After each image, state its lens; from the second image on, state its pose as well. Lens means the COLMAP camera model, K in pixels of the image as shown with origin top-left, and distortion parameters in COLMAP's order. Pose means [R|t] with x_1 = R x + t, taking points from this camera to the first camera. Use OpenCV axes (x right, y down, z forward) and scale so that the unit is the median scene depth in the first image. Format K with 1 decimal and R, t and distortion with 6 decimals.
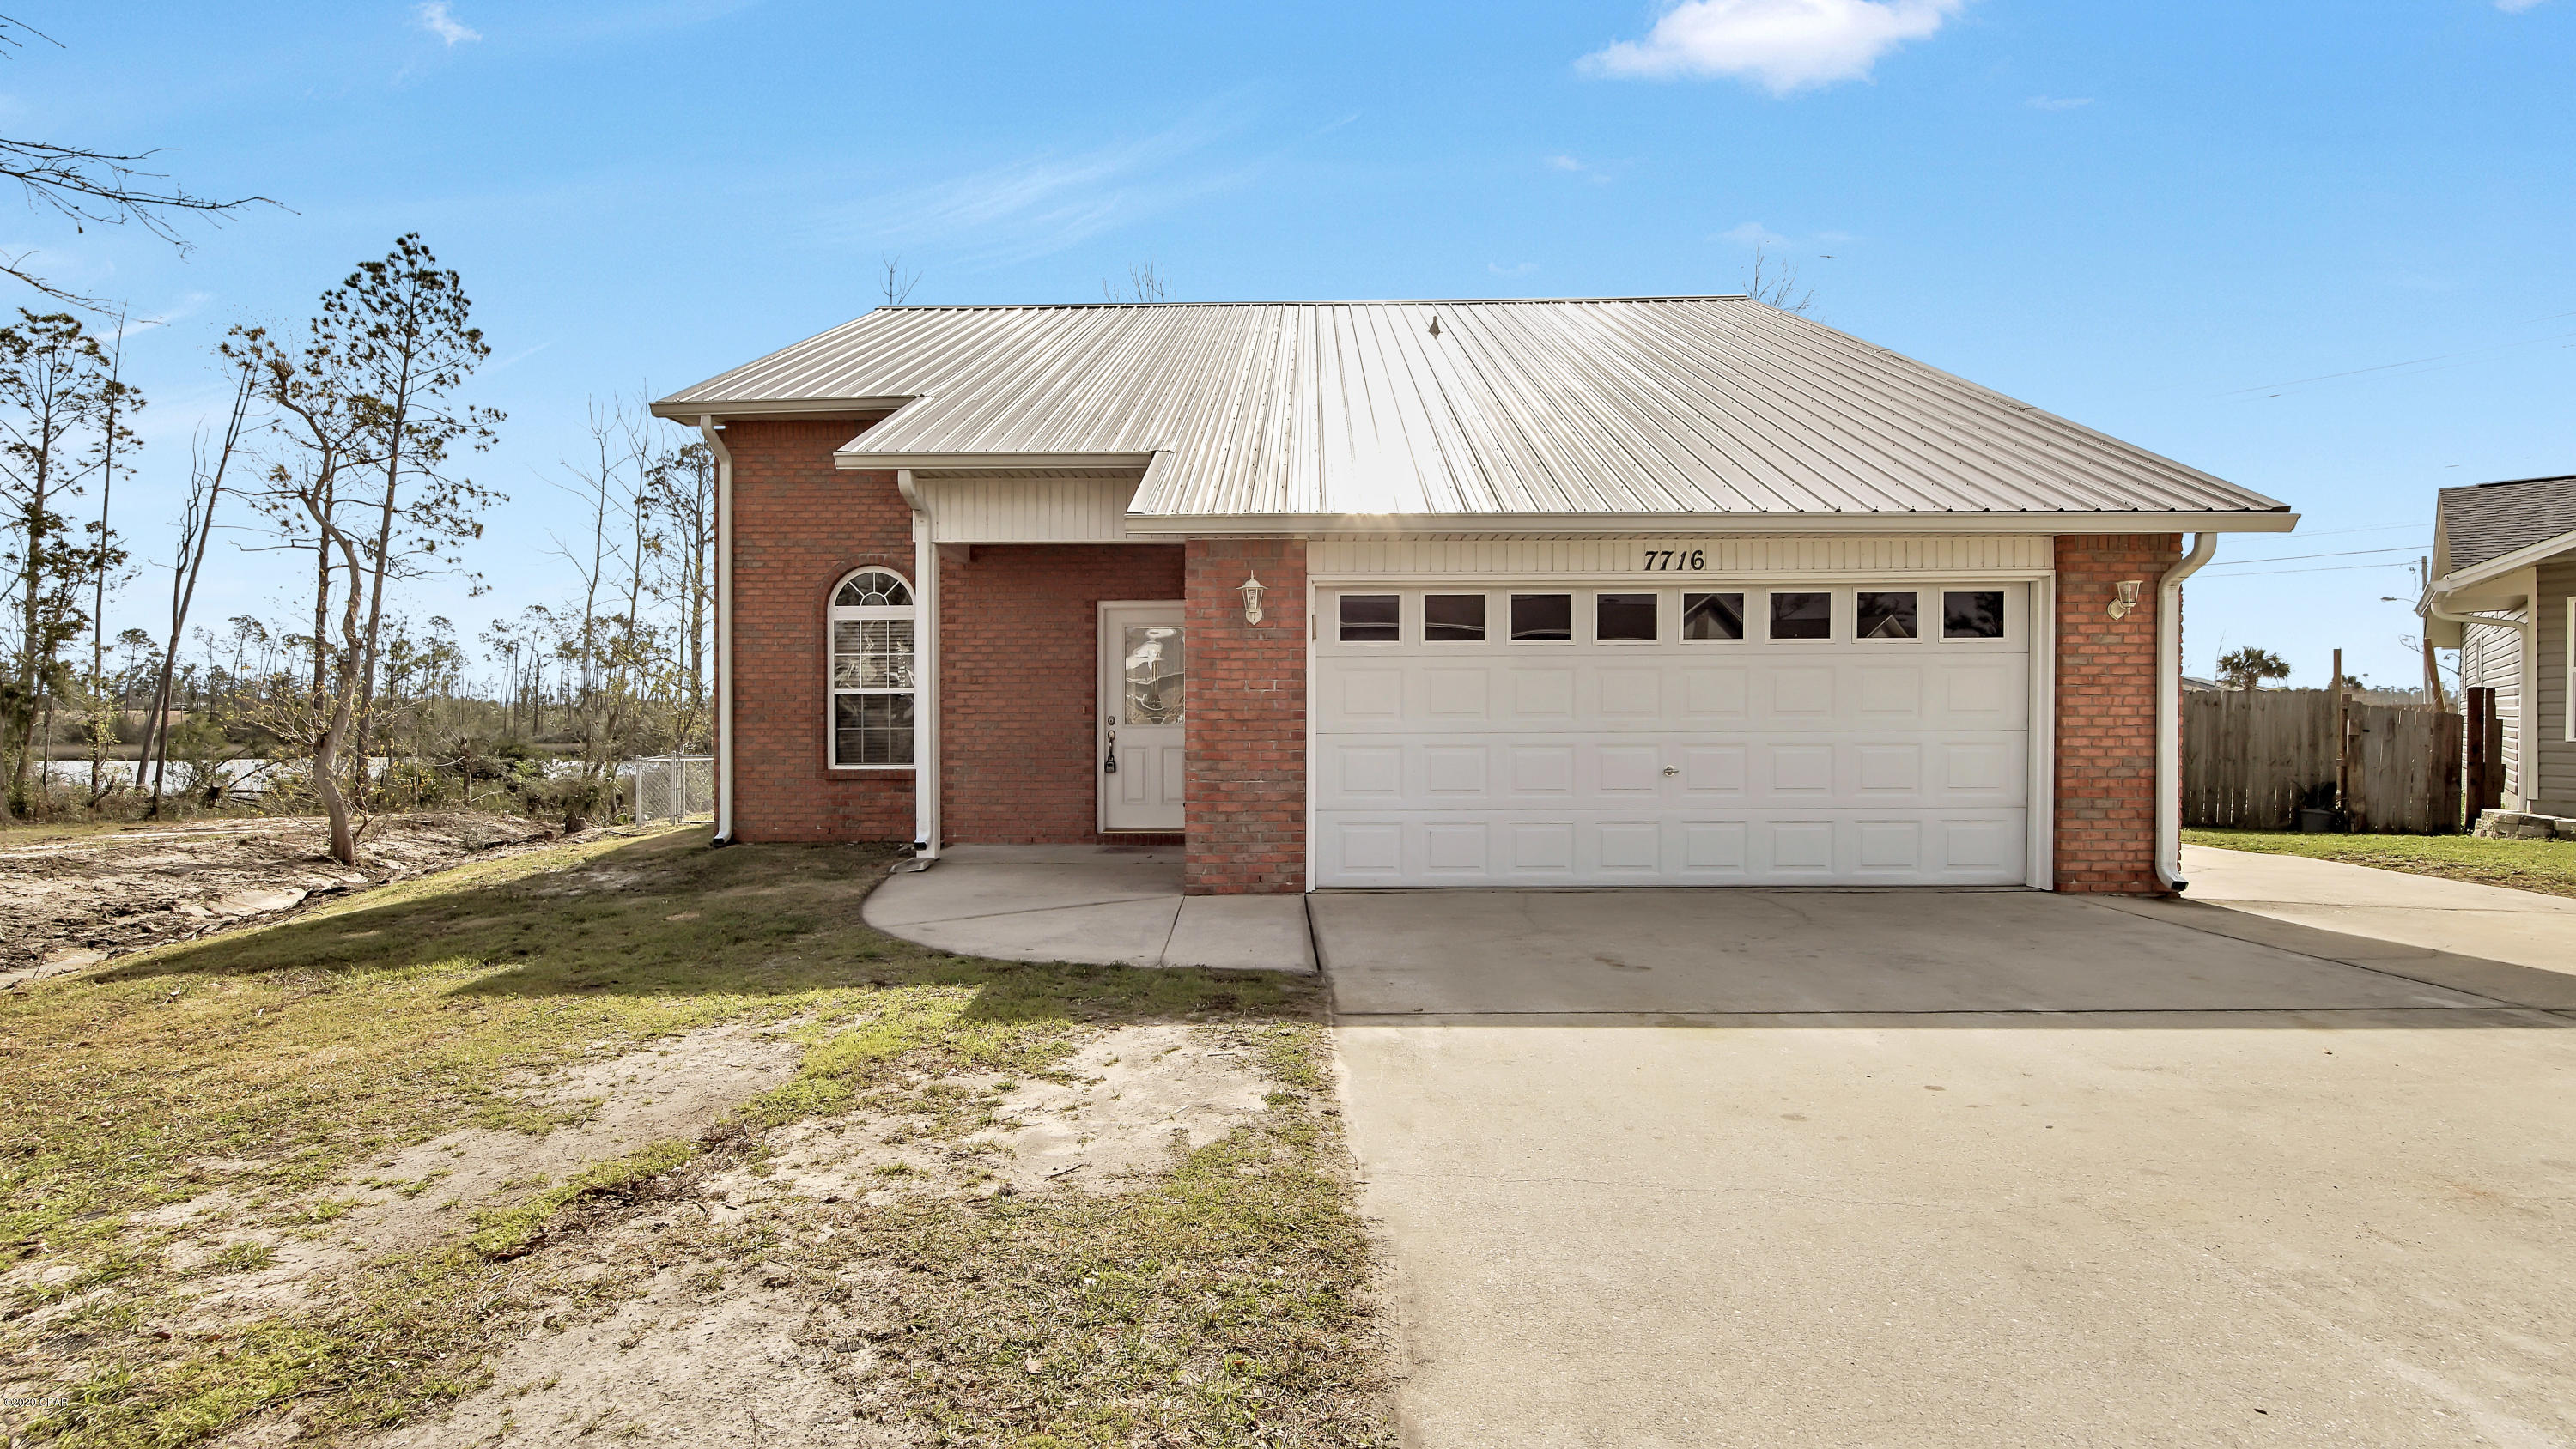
lens RADIAL K [[1229.6, 0, 1288.0], [0, 1229.6, 724.5], [0, 0, 1]] dist [-0.003633, 0.000761]
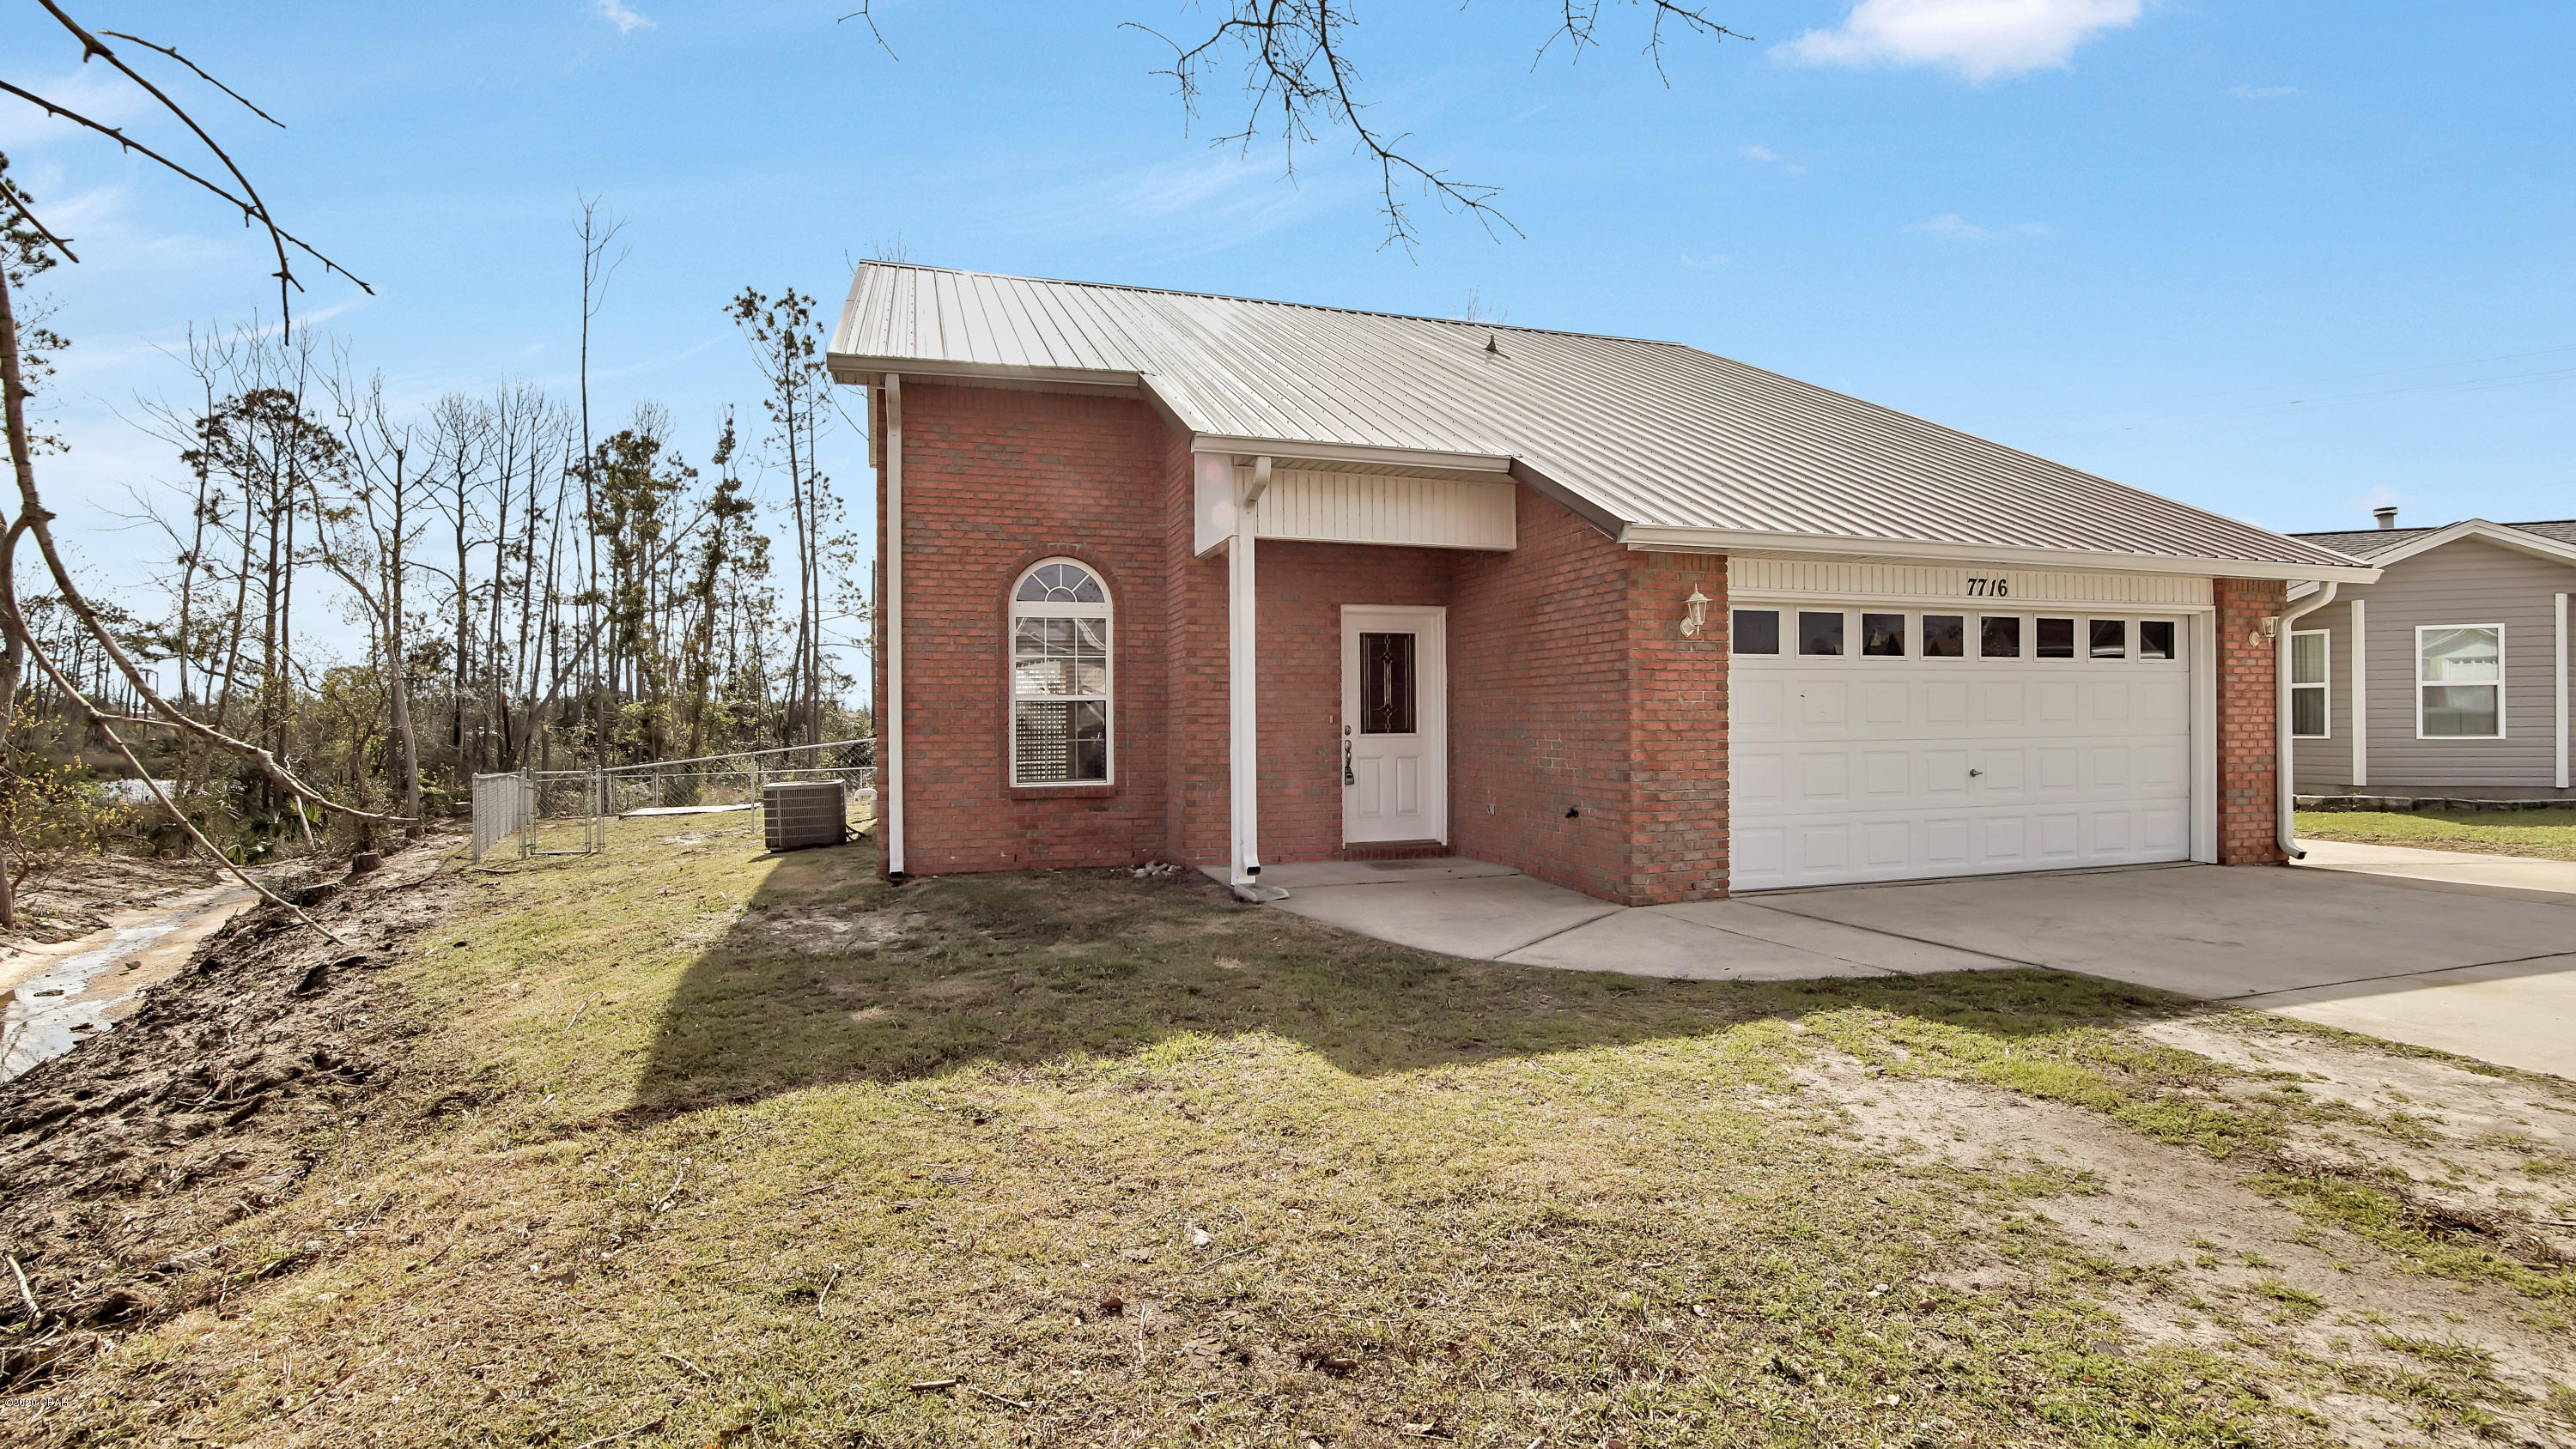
lens RADIAL K [[1196.3, 0, 1275.4], [0, 1196.3, 718.5], [0, 0, 1]] dist [-0.012082, 0.000306]
pose [[0.941283, -0.002742, 0.337608, -0.664373], [0.005140, 0.999968, -0.006210, -0.008852], [-0.337580, 0.007580, 0.941266, 0.183575]]
